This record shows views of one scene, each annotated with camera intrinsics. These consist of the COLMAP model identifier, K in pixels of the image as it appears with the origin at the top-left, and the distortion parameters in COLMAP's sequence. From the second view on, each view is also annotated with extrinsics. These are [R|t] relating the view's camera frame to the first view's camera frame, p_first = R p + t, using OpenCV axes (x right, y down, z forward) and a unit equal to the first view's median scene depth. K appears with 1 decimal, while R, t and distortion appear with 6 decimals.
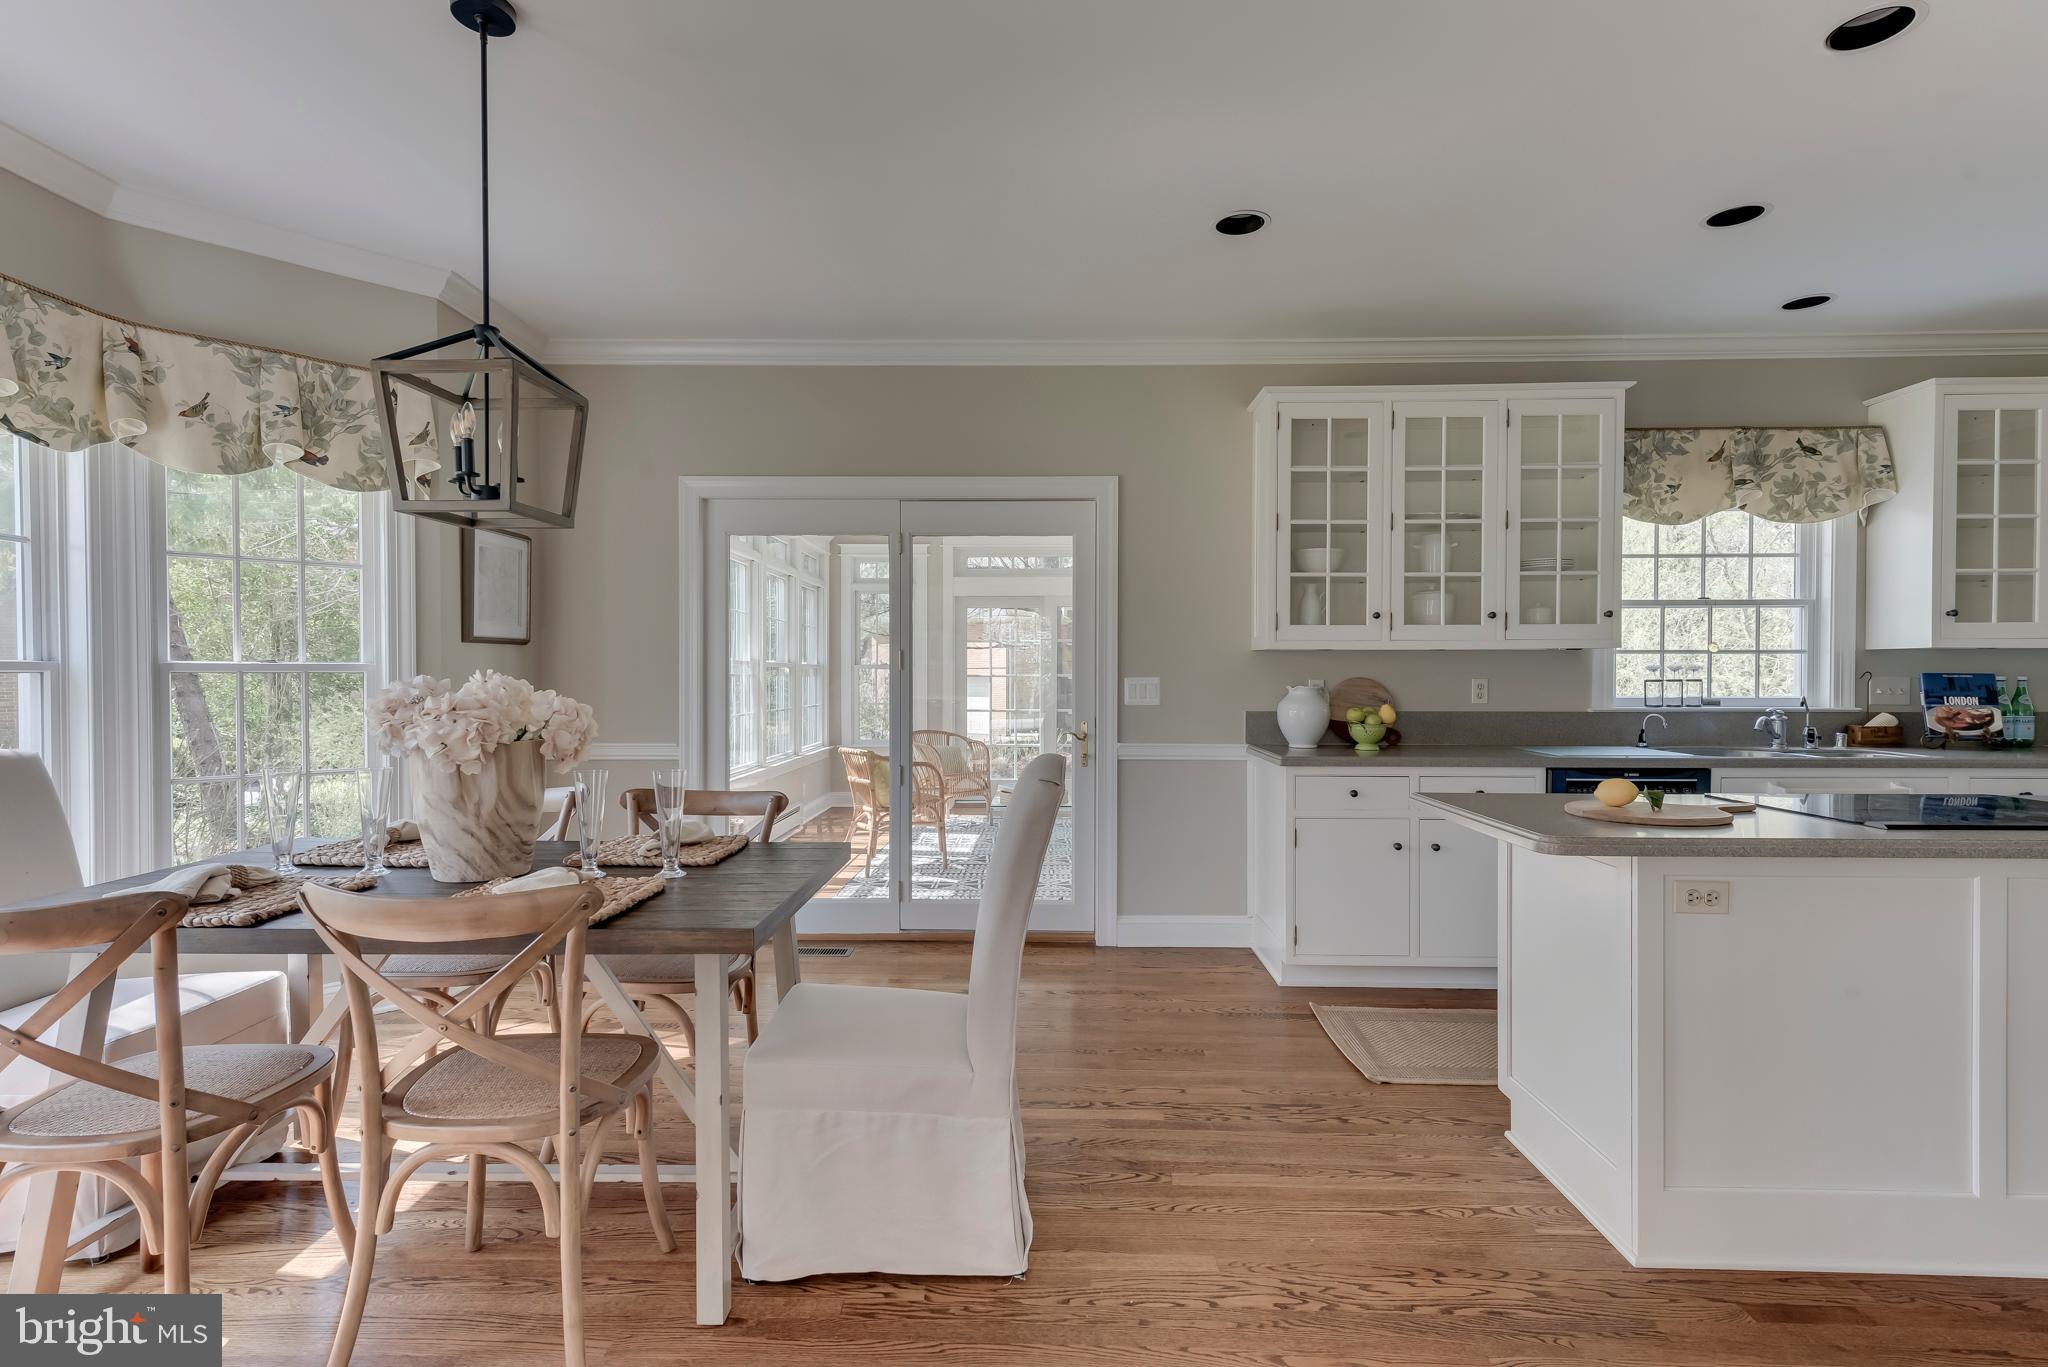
lens RADIAL K [[976.9, 0, 1029.8], [0, 976.9, 688.6], [0, 0, 1]] dist [0.016928, -0.000703]
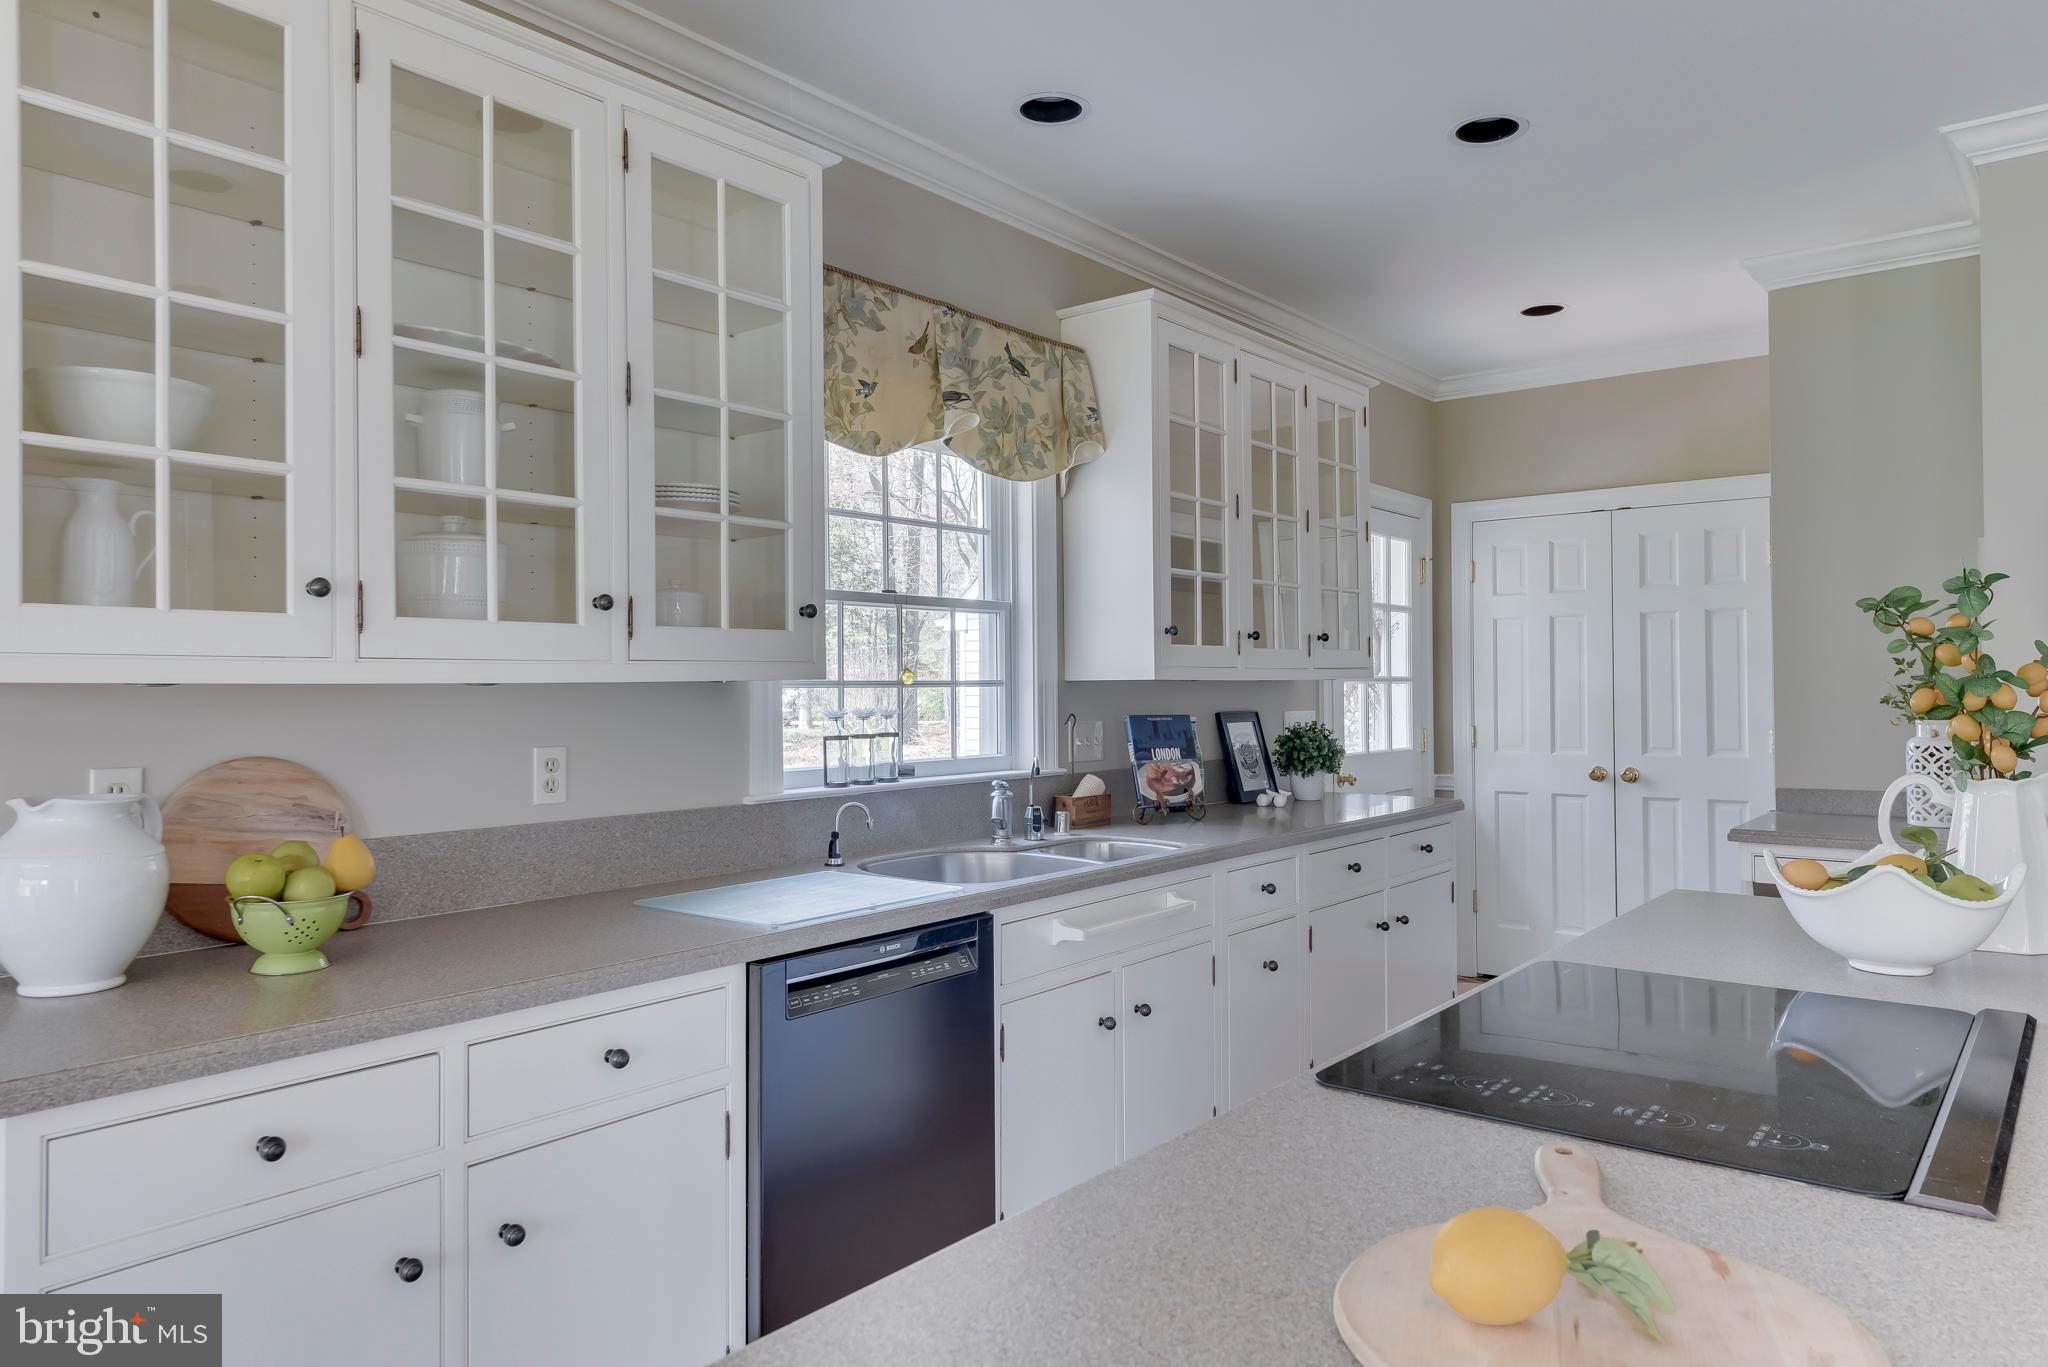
lens RADIAL K [[1327.4, 0, 1033.6], [0, 1327.4, 677.8], [0, 0, 1]] dist [0.015158, -0.003918]
pose [[0.616860, 0.001054, 0.787072, 0.128914], [0.019330, 0.999677, -0.016488, -0.028038], [-0.786836, 0.025385, 0.616640, 0.479514]]
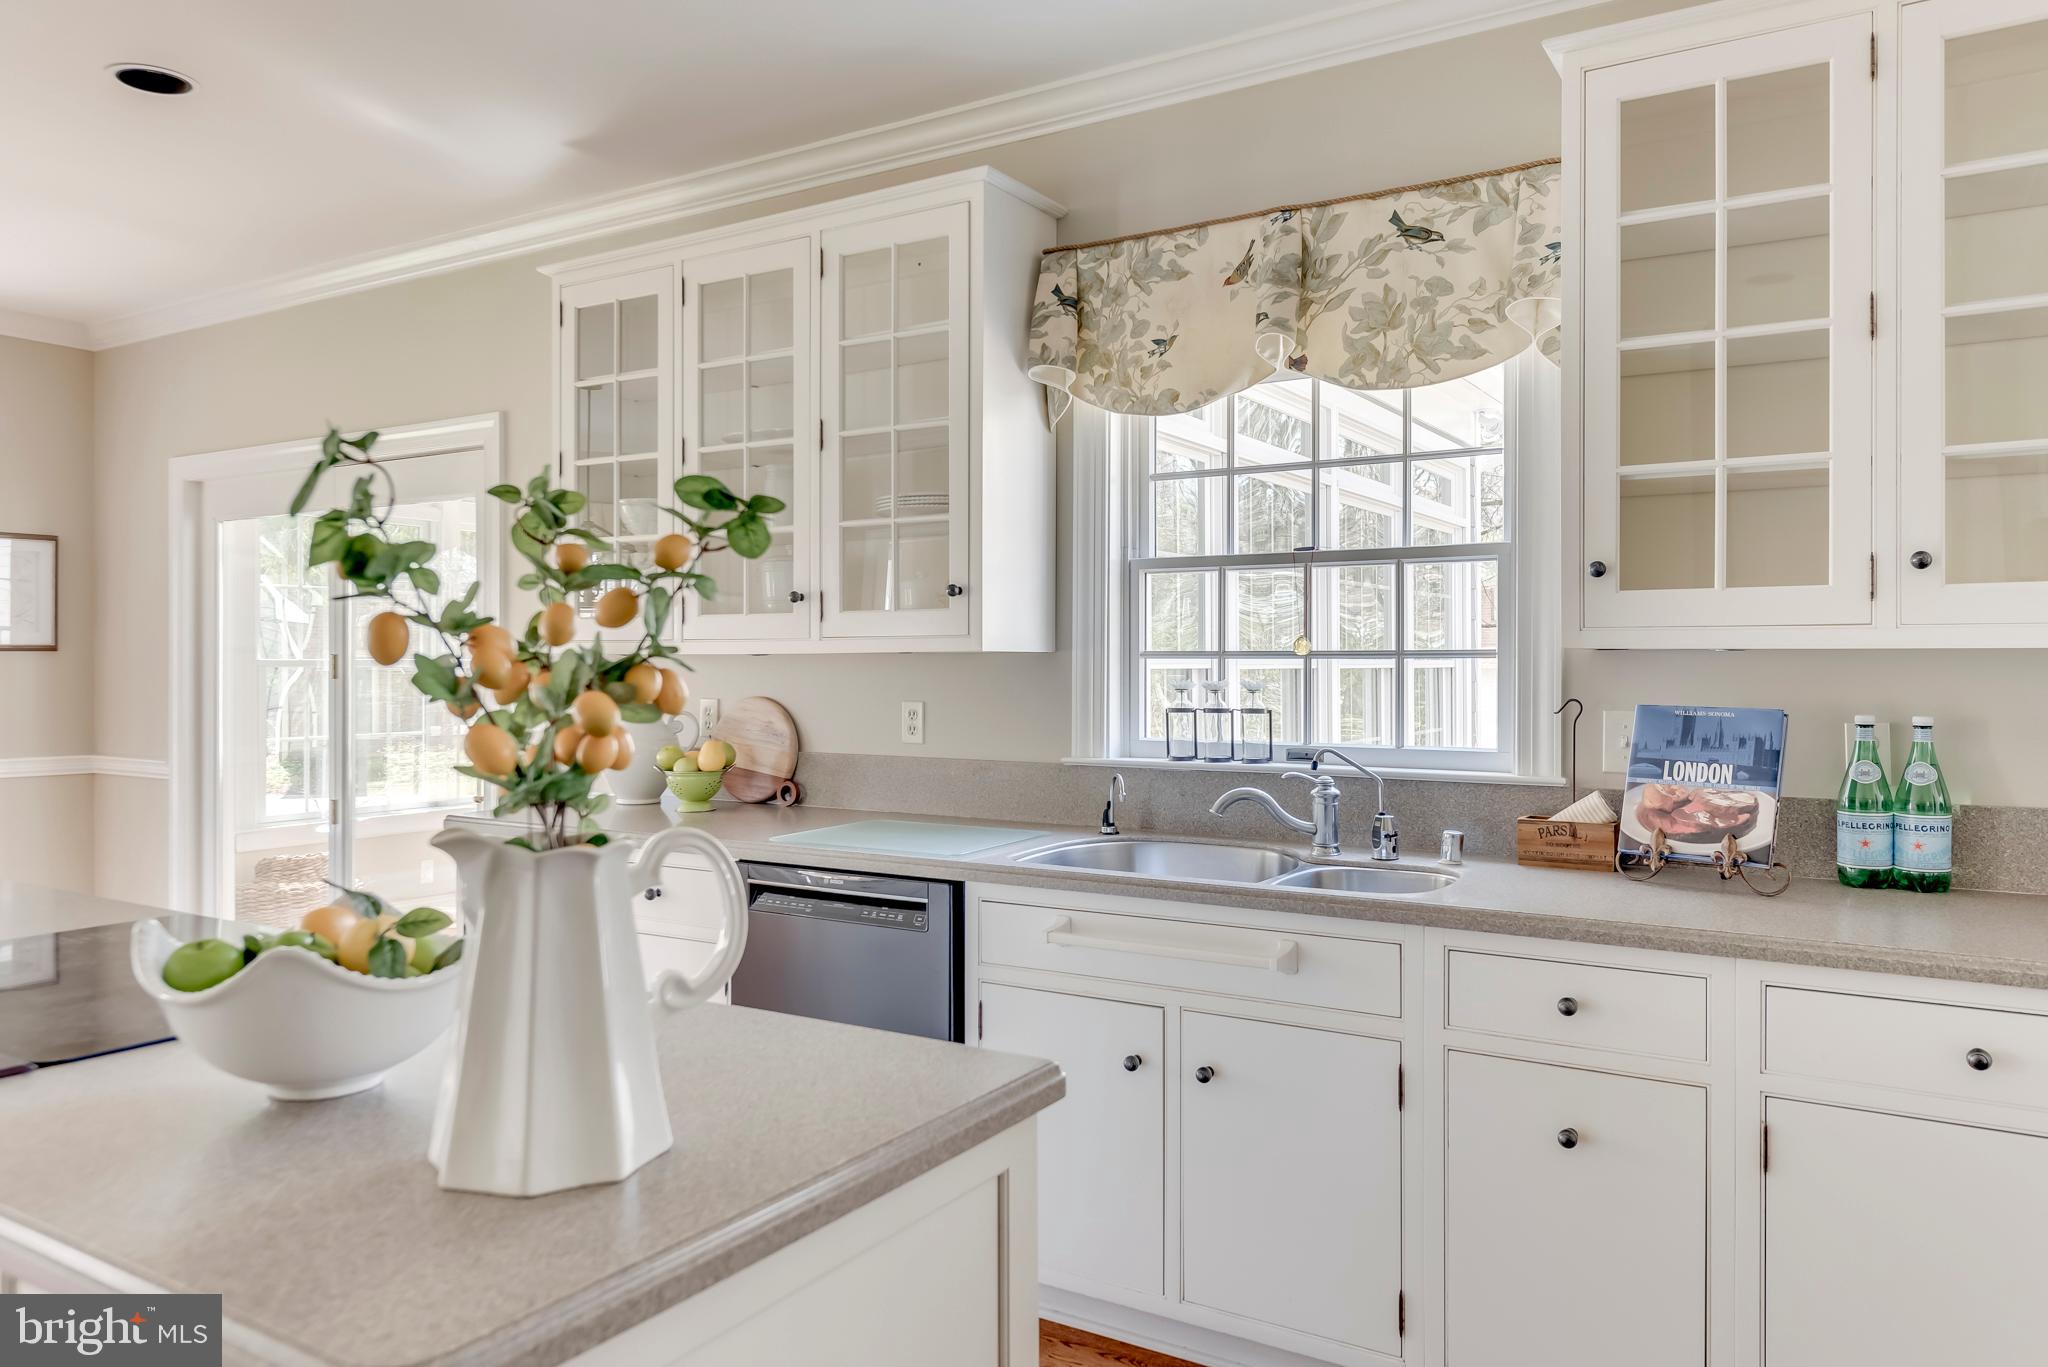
lens RADIAL K [[1378.0, 0, 1060.3], [0, 1378.0, 665.0], [0, 0, 1]] dist [0.038086, -0.047266]
pose [[0.860713, 0.001476, -0.509089, 0.994627], [-0.007553, 0.999923, -0.009872, -0.025308], [0.509035, 0.012343, 0.860657, 0.343322]]
